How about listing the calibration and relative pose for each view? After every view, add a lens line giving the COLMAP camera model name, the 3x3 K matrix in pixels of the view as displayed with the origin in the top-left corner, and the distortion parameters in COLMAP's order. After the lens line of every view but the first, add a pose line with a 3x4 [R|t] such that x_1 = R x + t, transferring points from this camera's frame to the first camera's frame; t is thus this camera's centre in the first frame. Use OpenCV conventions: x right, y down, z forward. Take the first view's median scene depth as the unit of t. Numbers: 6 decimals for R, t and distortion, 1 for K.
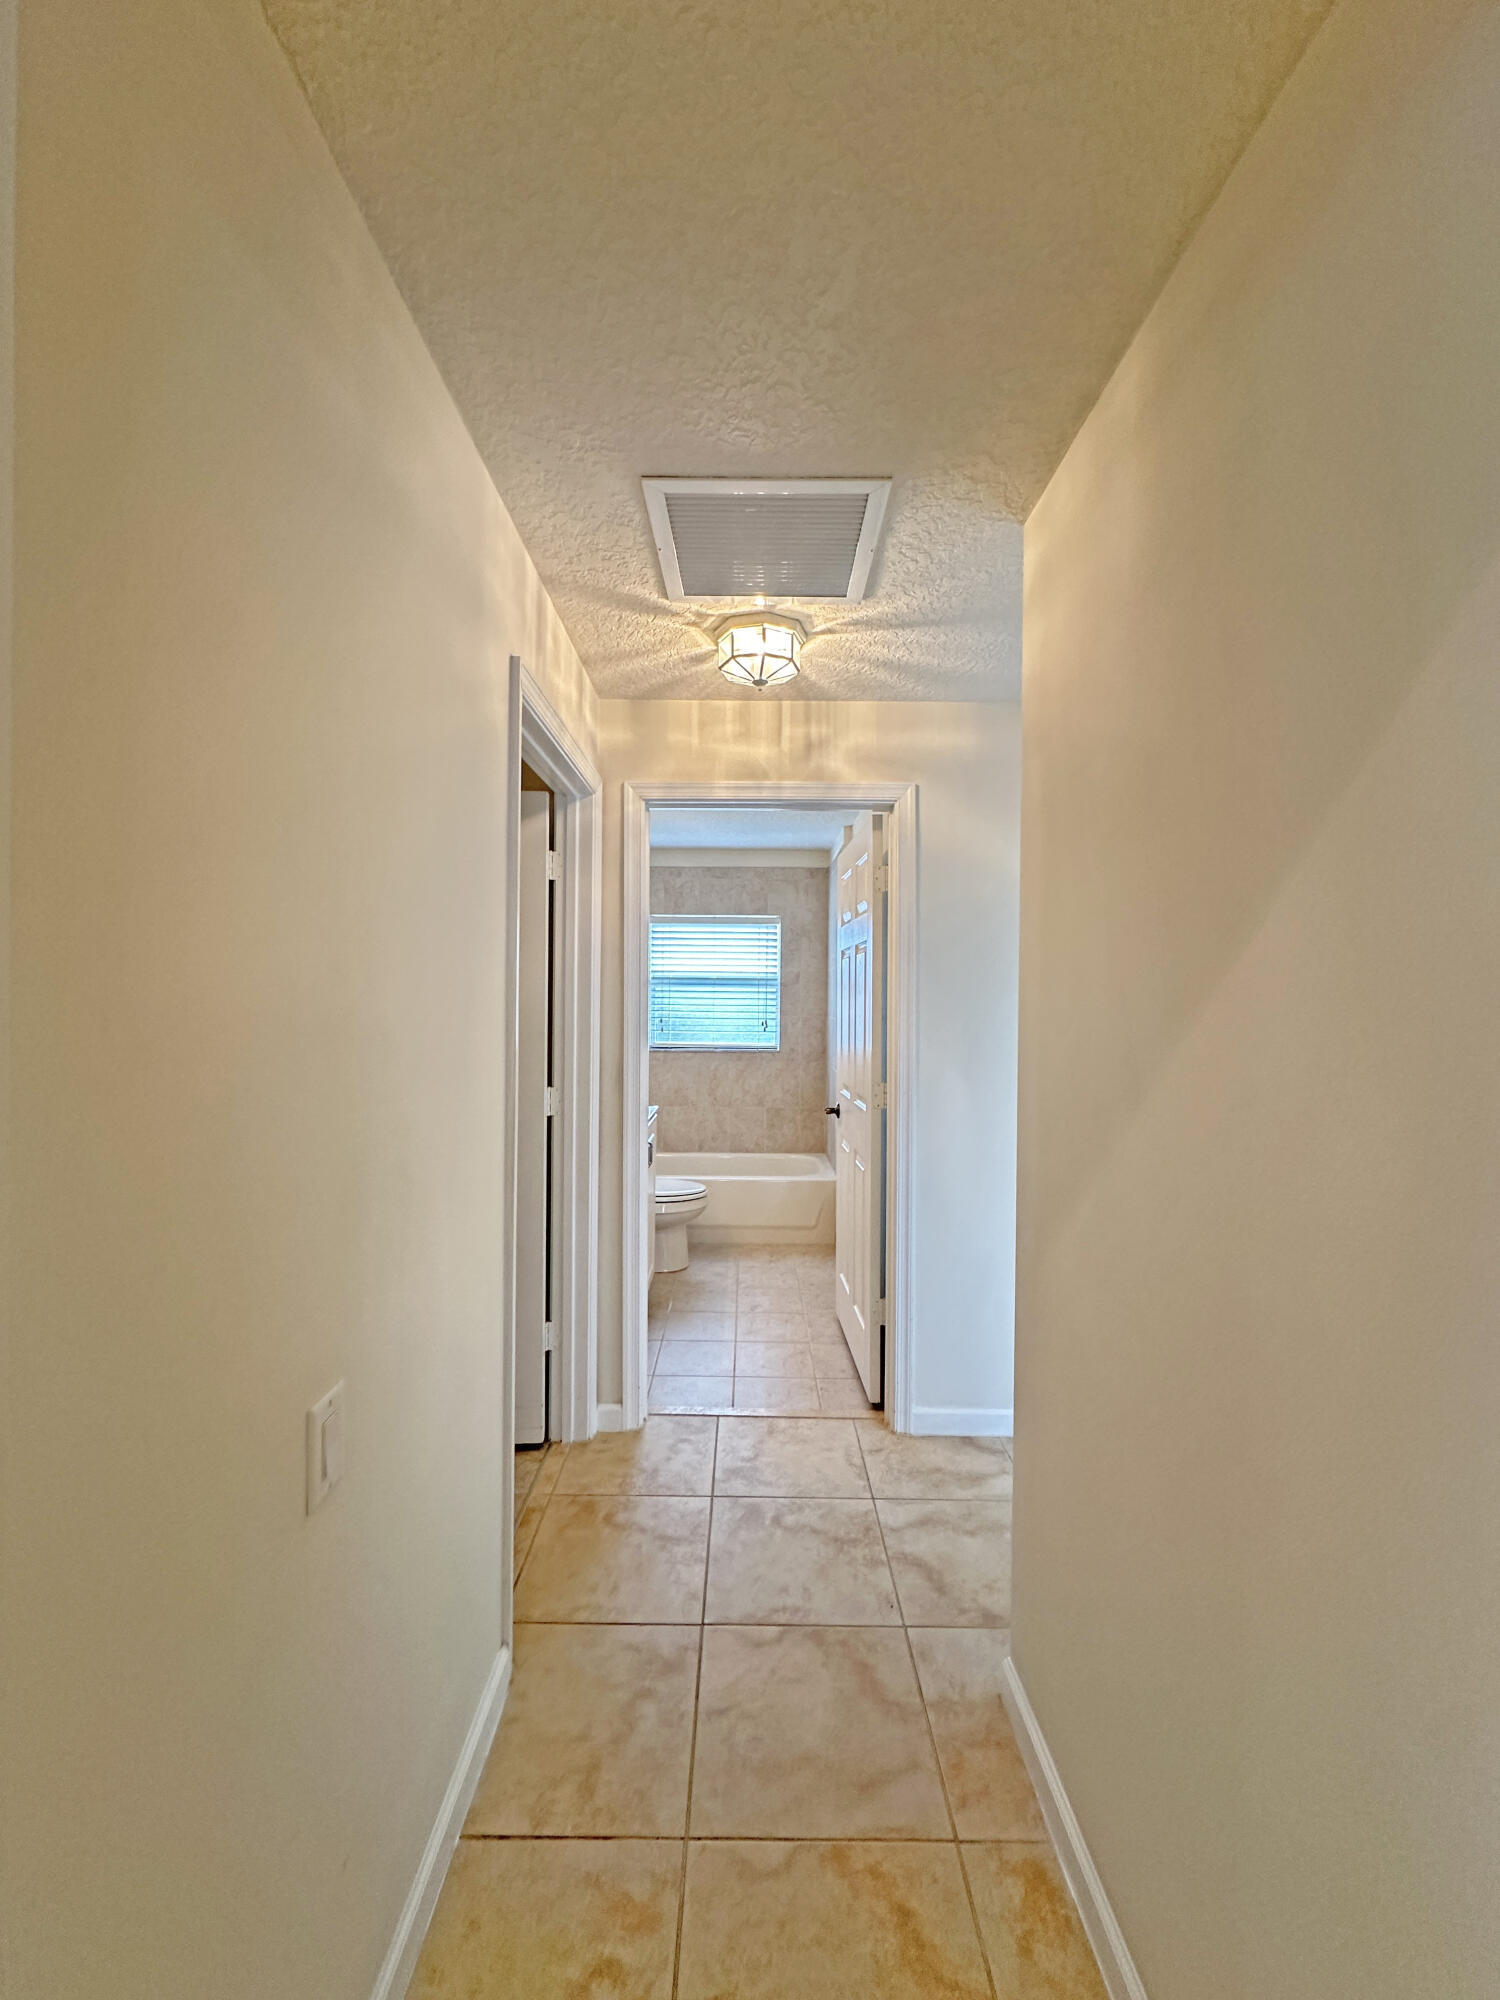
lens RADIAL K [[817.8, 0, 750.8], [0, 817.8, 999.5], [0, 0, 1]] dist [-0.001324, 0.000410]
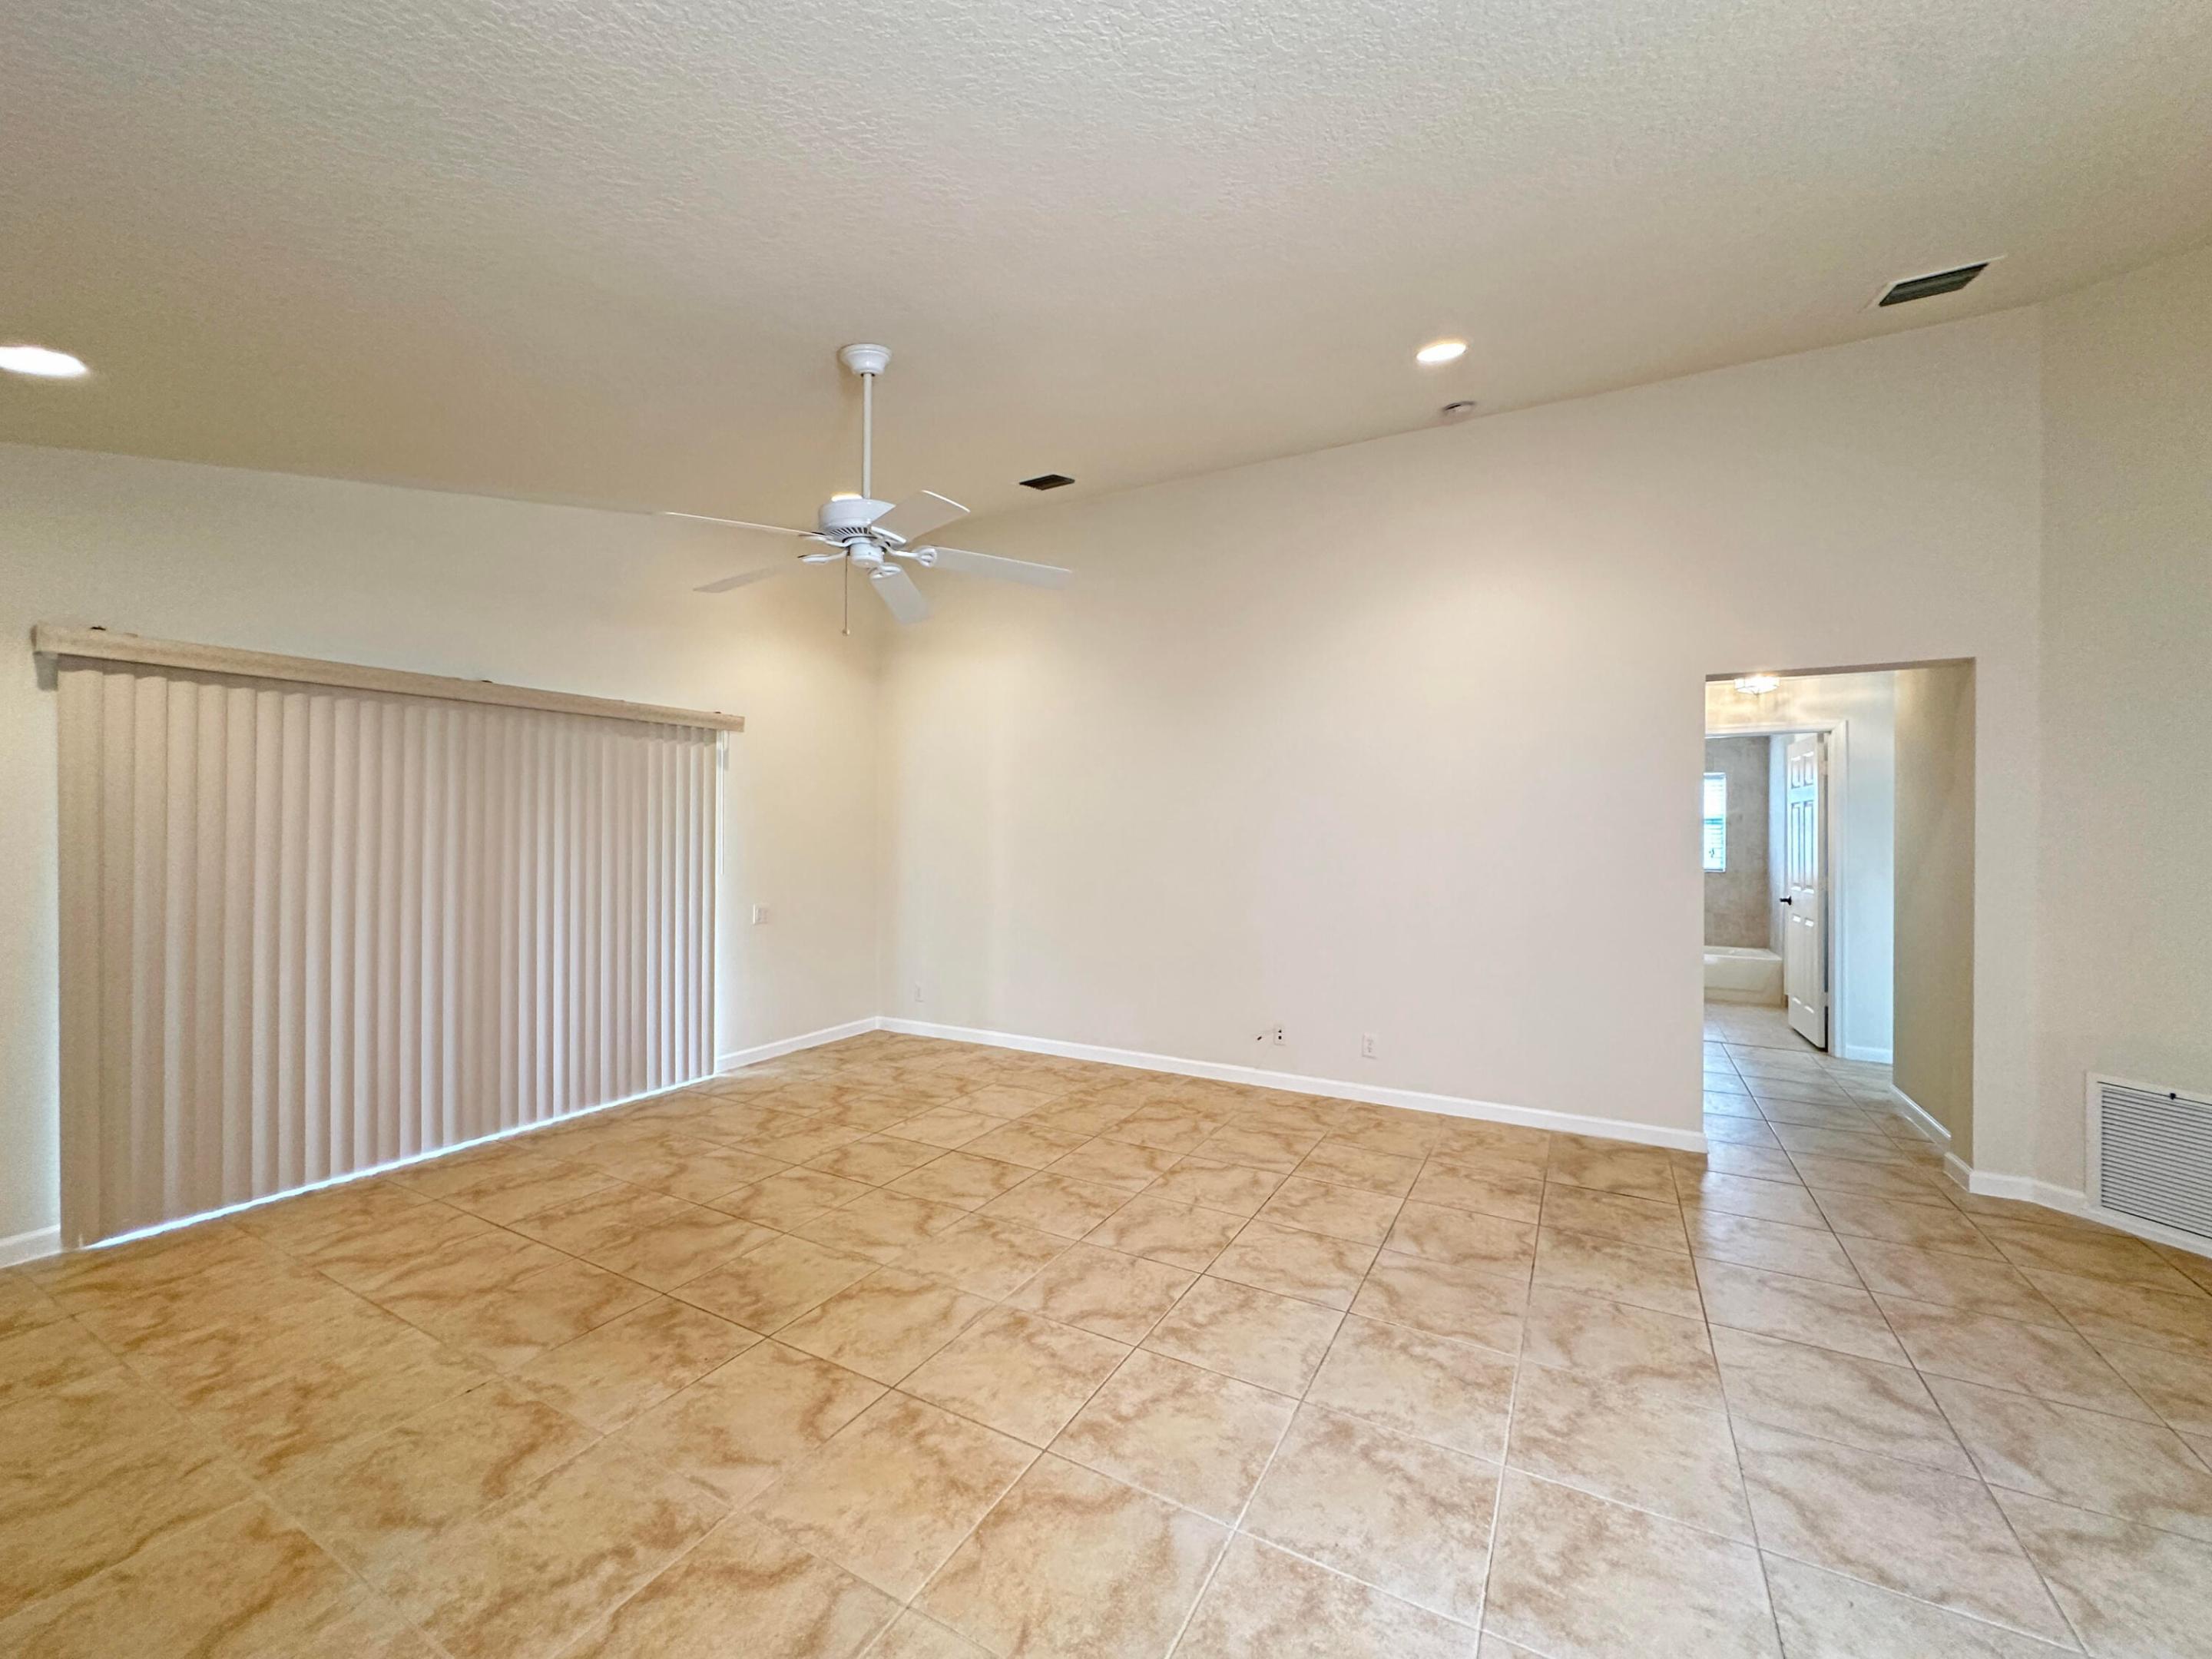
lens RADIAL K [[904.5, 0, 1101.5], [0, 904.5, 829.0], [0, 0, 1]] dist [-0.001324, 0.000410]
pose [[0.876668, -0.004928, -0.481071, -0.293771], [0.000449, 0.999955, -0.009425, 0.009533], [0.481096, 0.008046, 0.876631, -1.605534]]
